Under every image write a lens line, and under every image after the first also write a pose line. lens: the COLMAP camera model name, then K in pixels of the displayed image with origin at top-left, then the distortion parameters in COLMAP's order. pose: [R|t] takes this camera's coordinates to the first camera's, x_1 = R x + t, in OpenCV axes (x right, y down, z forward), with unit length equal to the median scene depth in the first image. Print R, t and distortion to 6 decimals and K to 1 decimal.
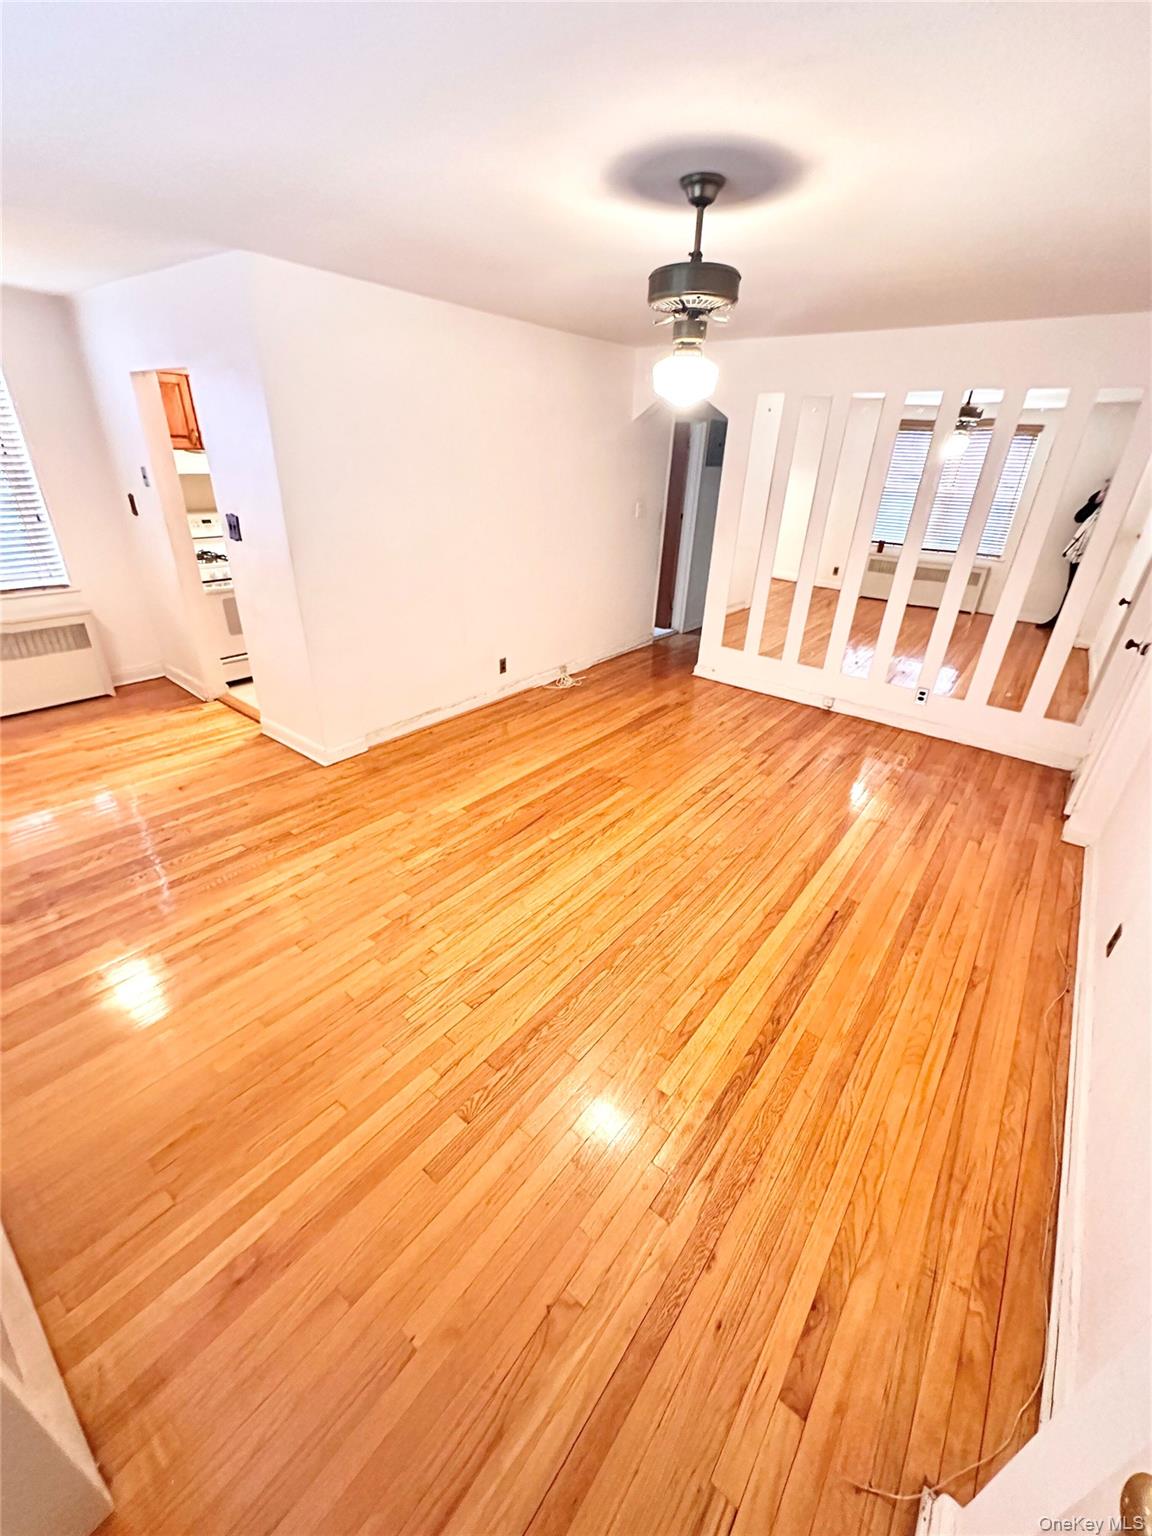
lens RADIAL K [[608.5, 0, 586.3], [0, 608.5, 776.0], [0, 0, 1]] dist [-0.007631, 0.001038]
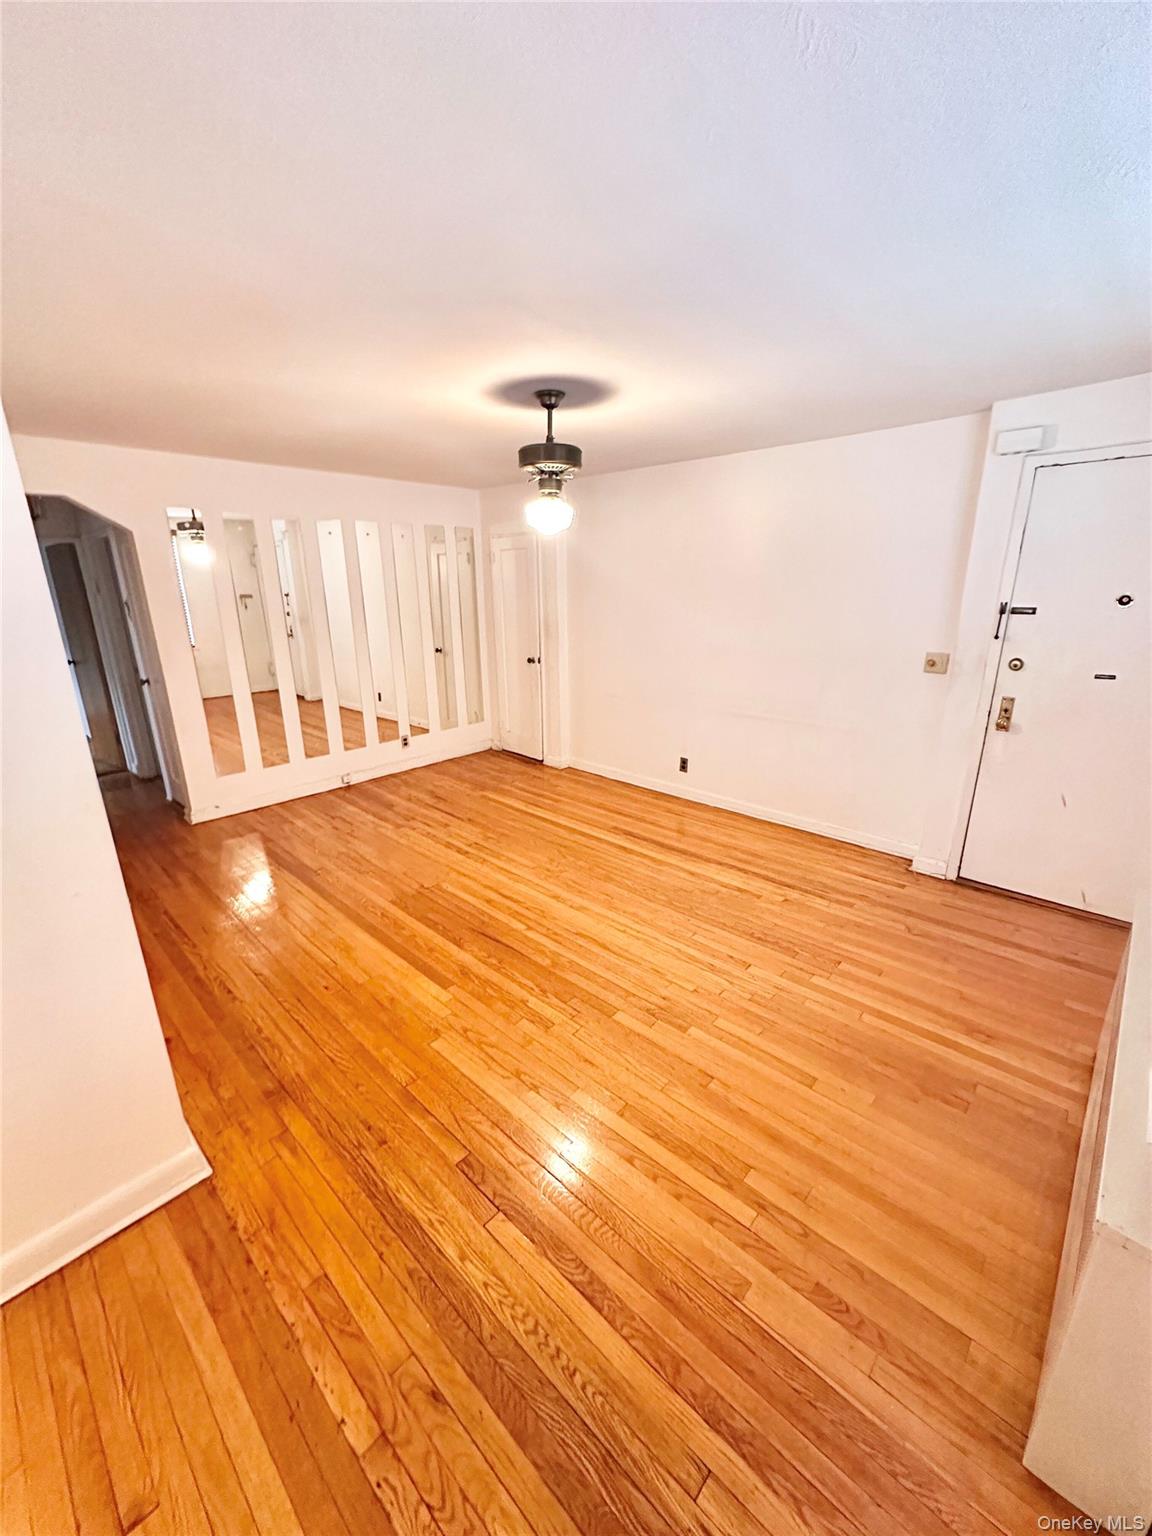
lens RADIAL K [[608.5, 0, 570.1], [0, 608.5, 762.4], [0, 0, 1]] dist [-0.007631, 0.001038]
pose [[0.100594, -0.322397, 0.941244, -0.919751], [0.478436, 0.845155, 0.238352, -0.338024], [-0.872341, 0.426349, 0.239264, 0.586508]]
